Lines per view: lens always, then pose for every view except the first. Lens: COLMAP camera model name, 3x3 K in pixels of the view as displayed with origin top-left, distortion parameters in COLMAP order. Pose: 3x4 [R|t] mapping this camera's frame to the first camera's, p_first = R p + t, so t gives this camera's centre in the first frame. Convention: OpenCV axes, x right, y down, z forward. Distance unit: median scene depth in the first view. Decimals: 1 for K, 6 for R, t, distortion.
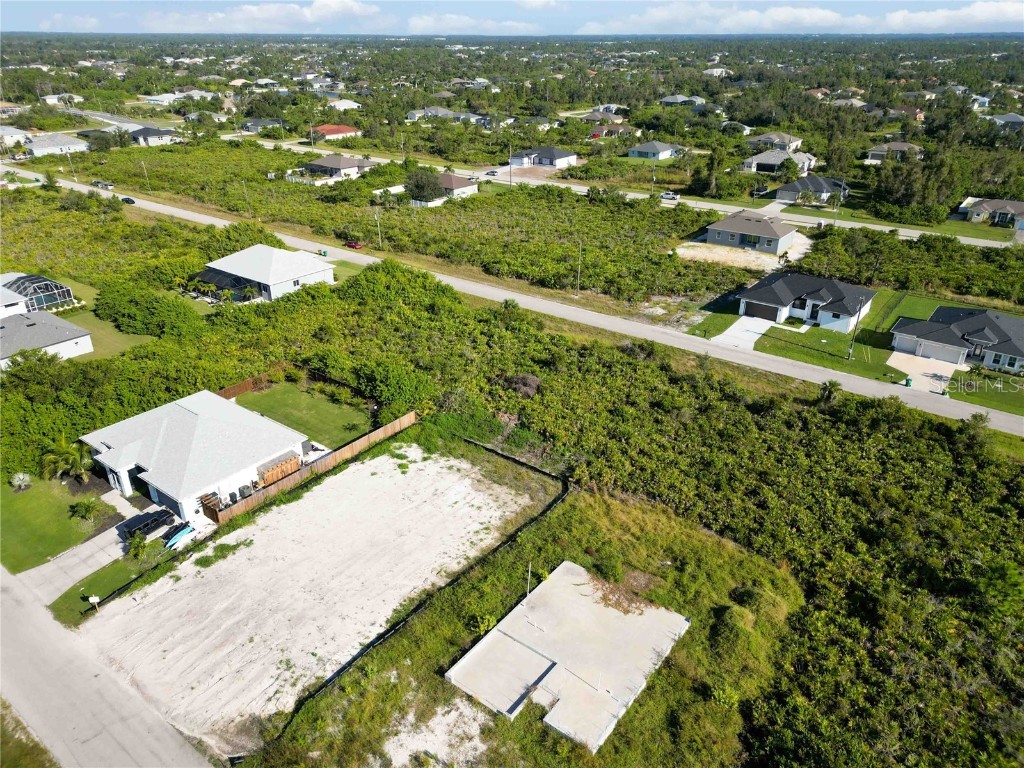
lens RADIAL K [[712.6, 0, 512.0], [0, 712.6, 384.0], [0, 0, 1]] dist [0.090653, -0.113188]
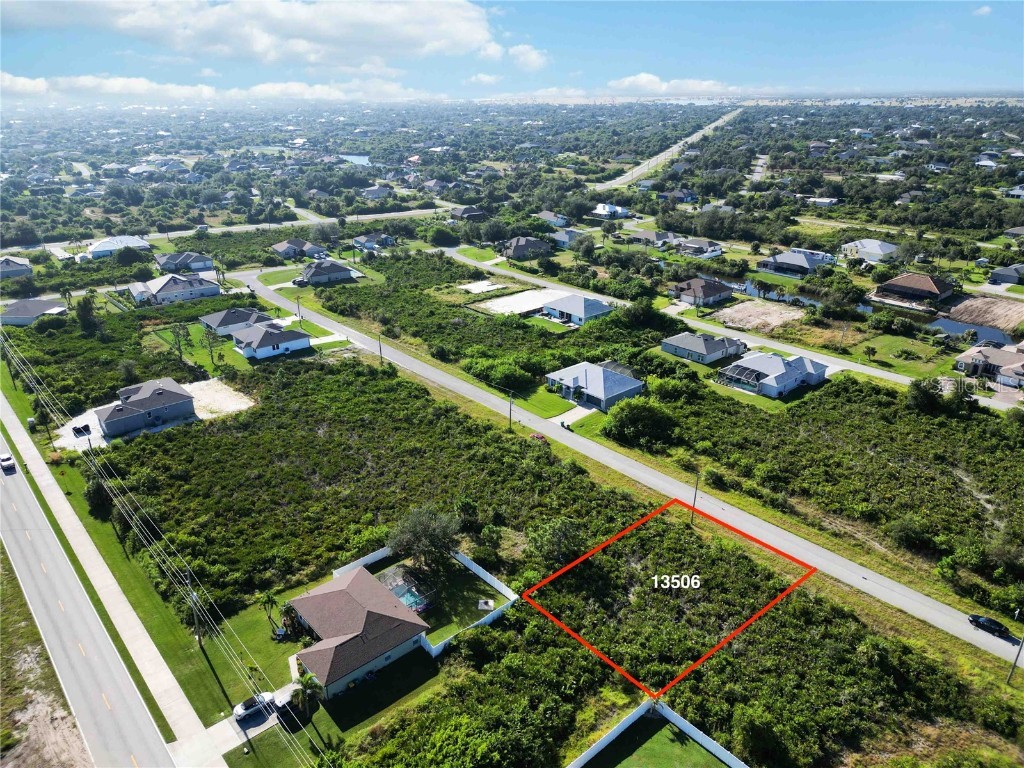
lens RADIAL K [[712.6, 0, 512.0], [0, 712.6, 384.0], [0, 0, 1]] dist [0.090653, -0.113188]
pose [[-0.982372, -0.077333, 0.170190, -0.499003], [0.076831, 0.662942, 0.744718, -1.392356], [-0.170417, 0.744666, -0.645314, 2.283650]]
